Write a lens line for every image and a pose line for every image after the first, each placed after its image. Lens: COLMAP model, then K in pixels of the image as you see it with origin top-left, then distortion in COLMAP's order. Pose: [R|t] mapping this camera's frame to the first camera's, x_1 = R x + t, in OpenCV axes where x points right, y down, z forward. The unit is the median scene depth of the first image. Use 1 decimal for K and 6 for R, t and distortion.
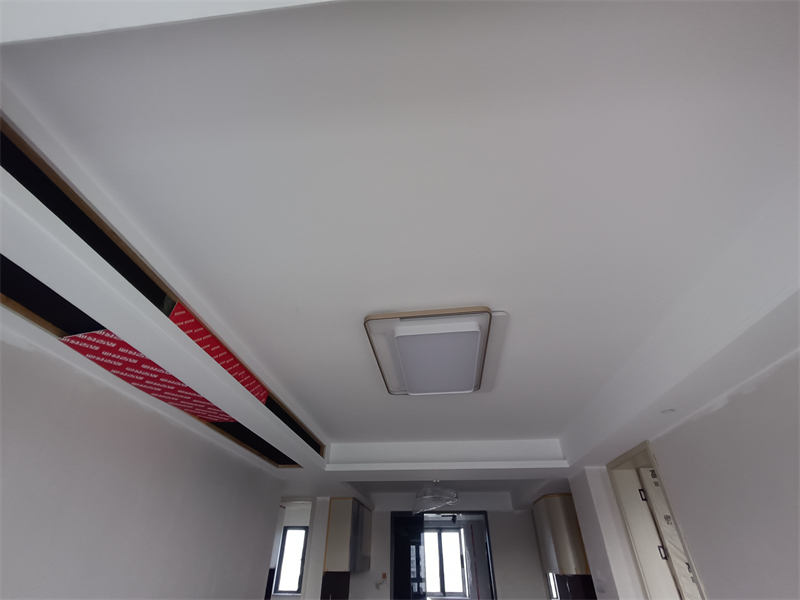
lens RADIAL K [[367.7, 0, 395.8], [0, 367.7, 305.0], [0, 0, 1]] dist [-0.007420, 0.005113]
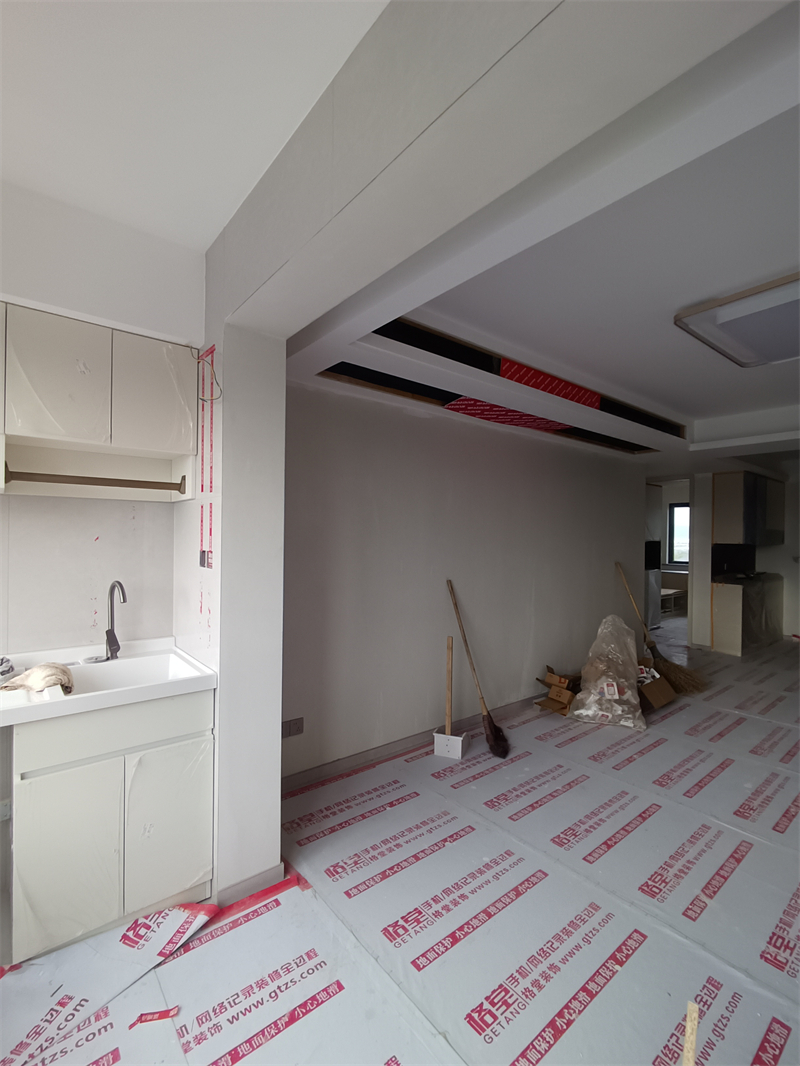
lens RADIAL K [[489.9, 0, 406.8], [0, 489.9, 541.8], [0, 0, 1]] dist [-0.007420, 0.005113]
pose [[0.713706, 0.009550, -0.700380, 0.231579], [0.397664, 0.817615, 0.416377, -0.214795], [0.576617, -0.575687, 0.579739, -0.340497]]
